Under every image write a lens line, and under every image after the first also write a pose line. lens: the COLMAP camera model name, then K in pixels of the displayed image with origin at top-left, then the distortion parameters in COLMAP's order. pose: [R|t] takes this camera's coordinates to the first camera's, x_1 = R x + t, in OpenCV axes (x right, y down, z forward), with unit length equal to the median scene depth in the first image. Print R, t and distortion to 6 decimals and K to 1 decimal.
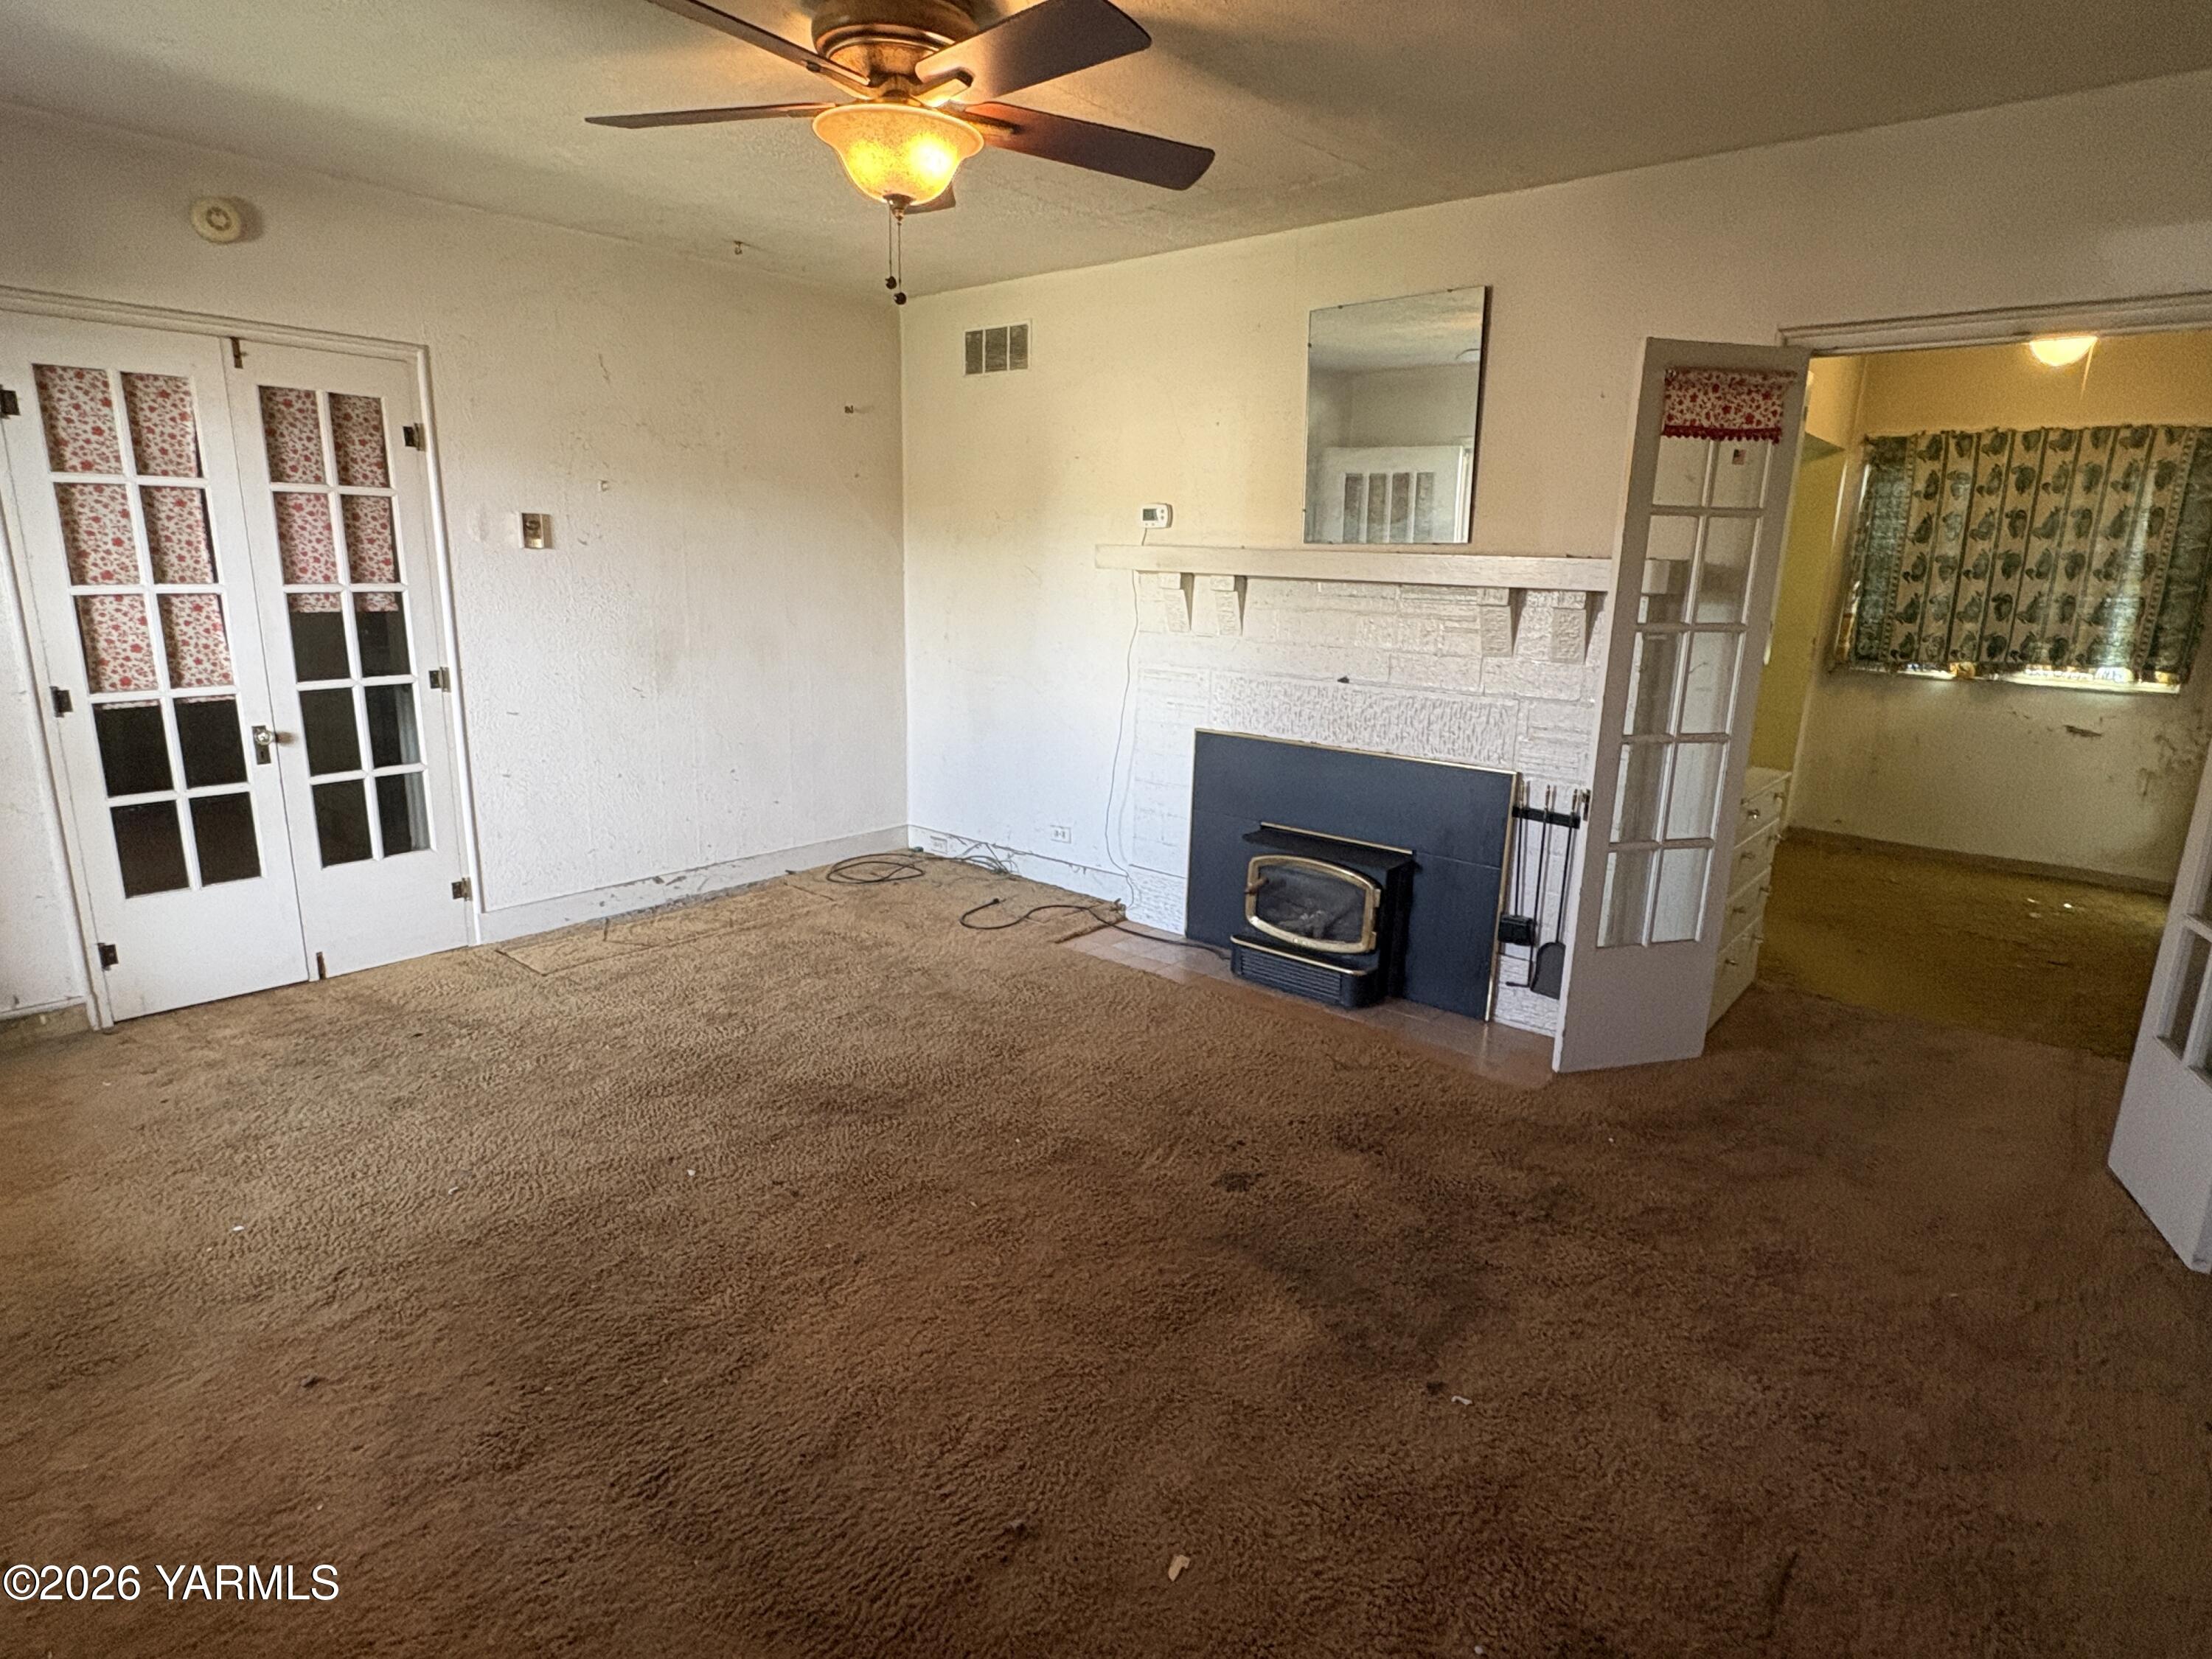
lens RADIAL K [[1181.8, 0, 1107.9], [0, 1181.8, 830.2], [0, 0, 1]] dist [-0.002112, -0.003523]
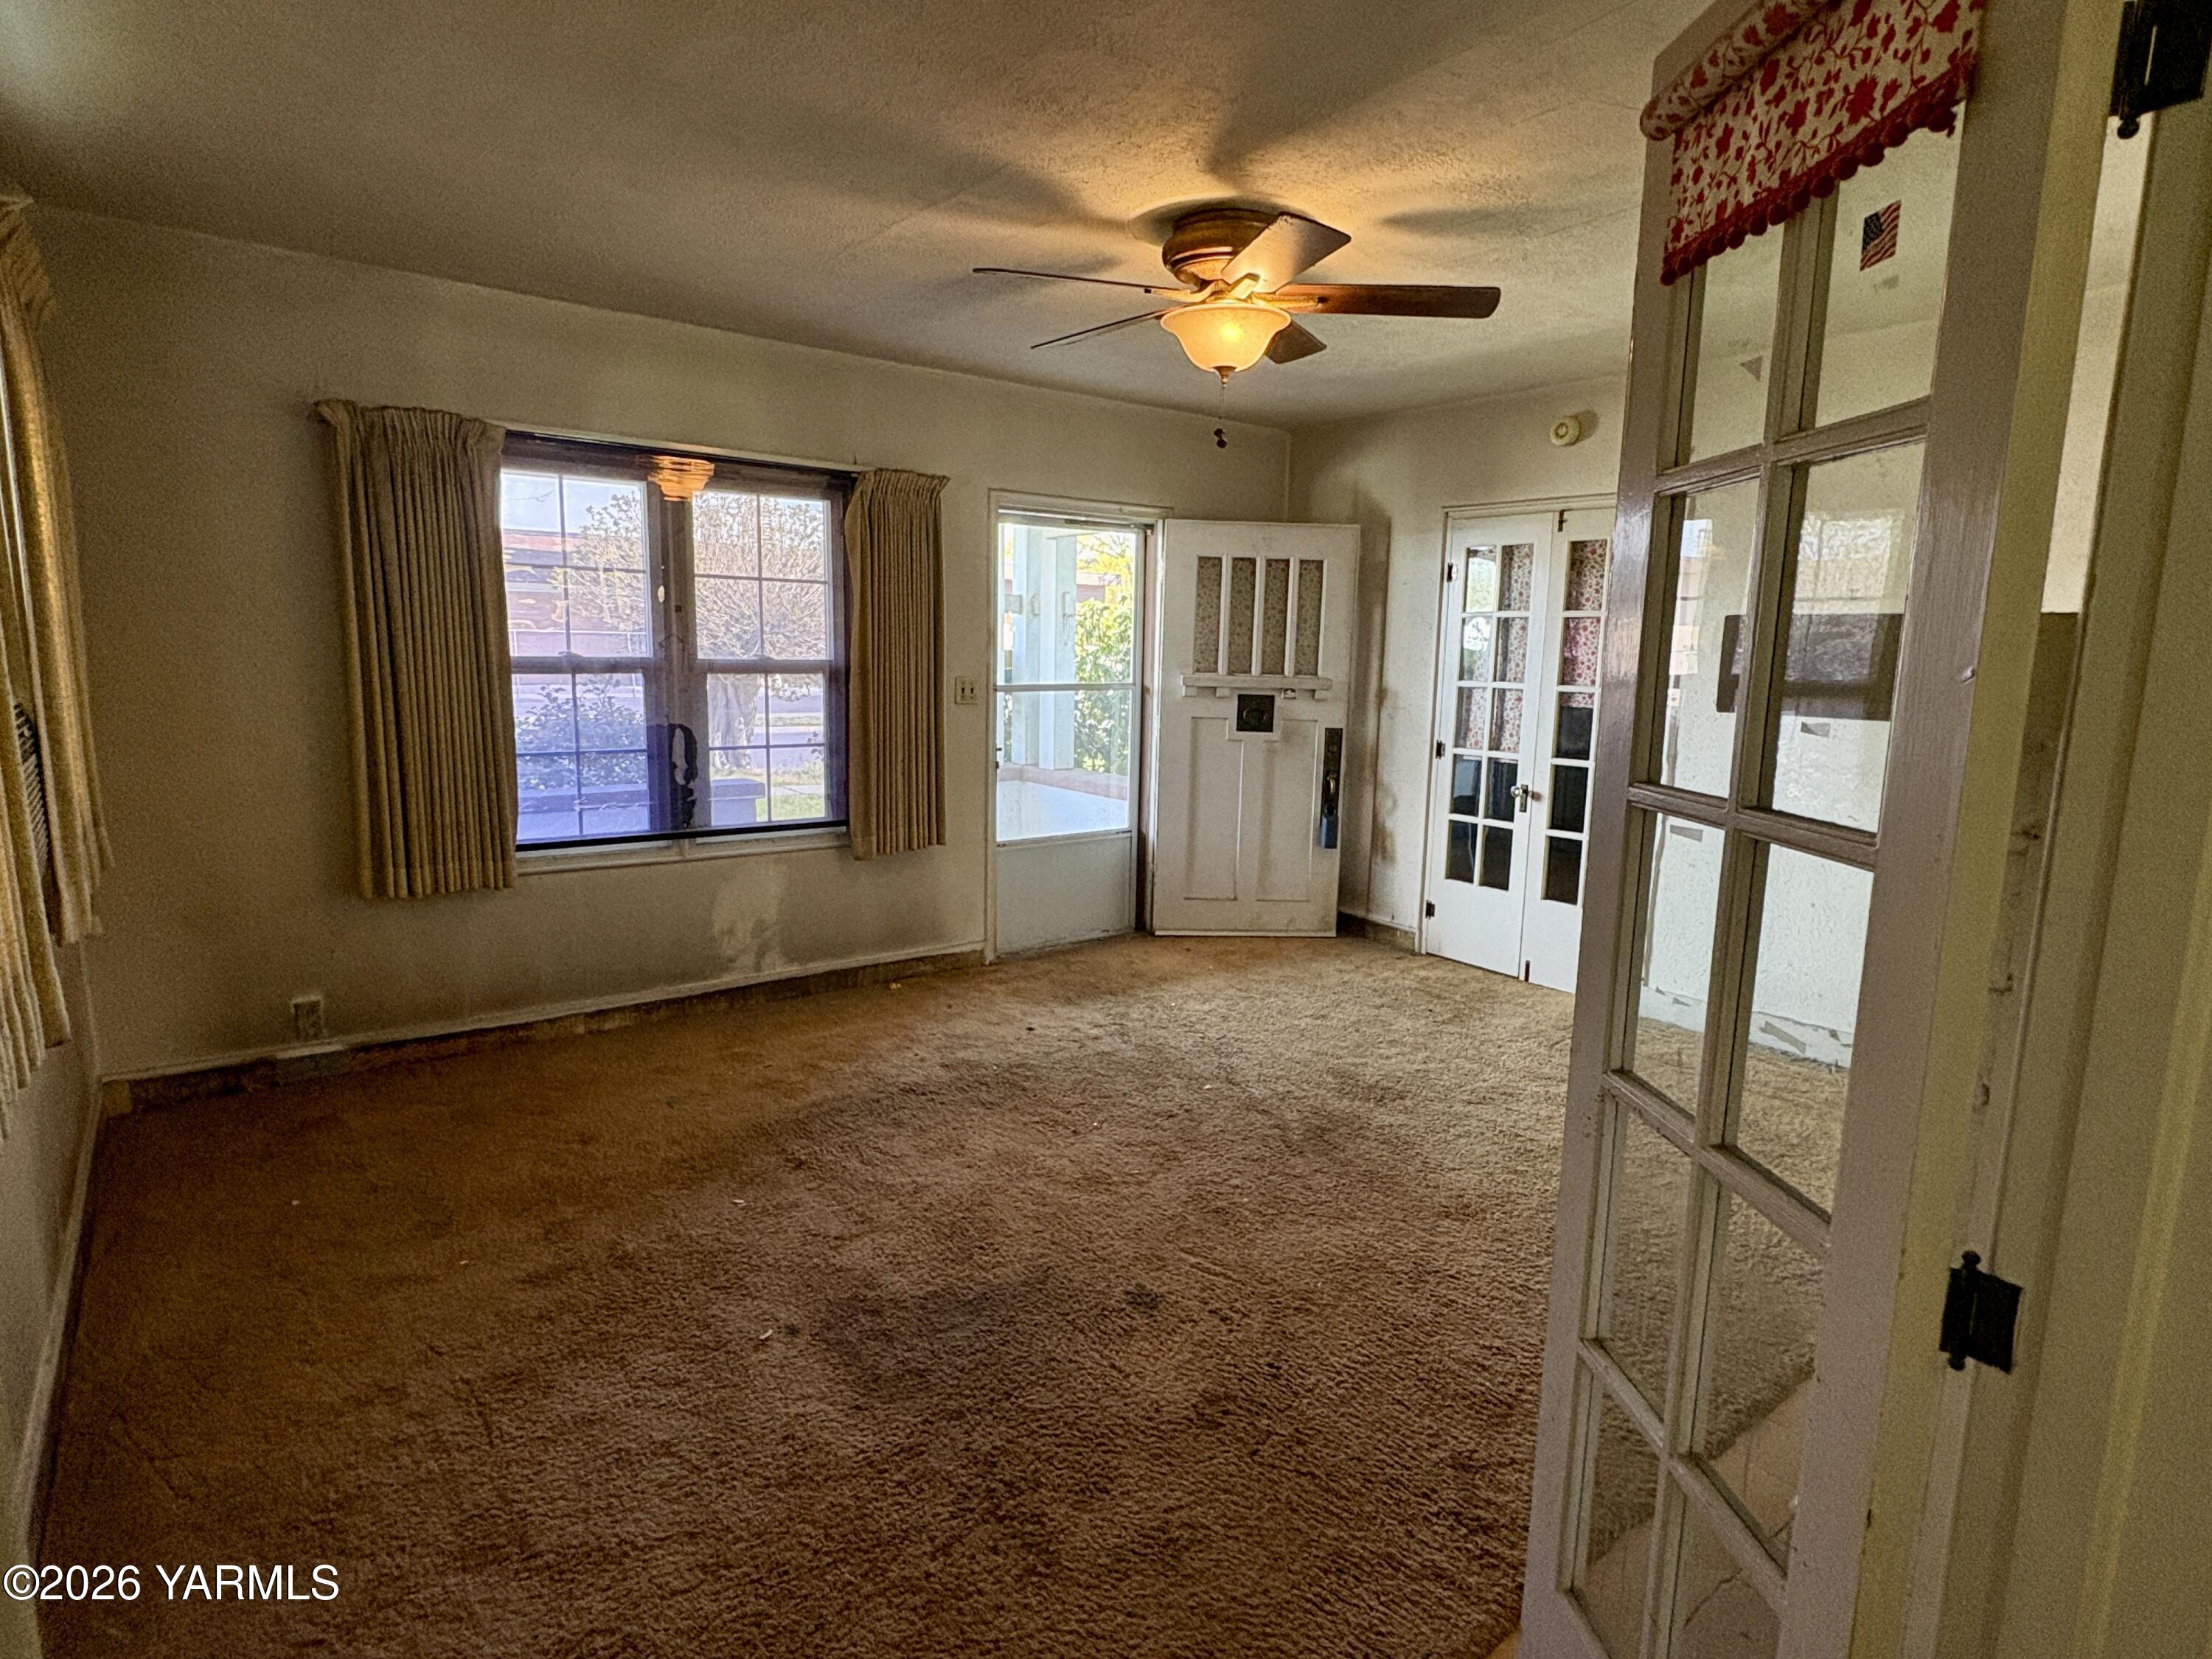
lens RADIAL K [[1181.8, 0, 1101.7], [0, 1181.8, 839.3], [0, 0, 1]] dist [-0.002112, -0.003523]
pose [[-0.216408, 0.132629, -0.967252, 0.895794], [-0.250963, 0.949881, 0.186397, -0.195308], [0.943496, 0.283082, -0.172277, 0.953076]]
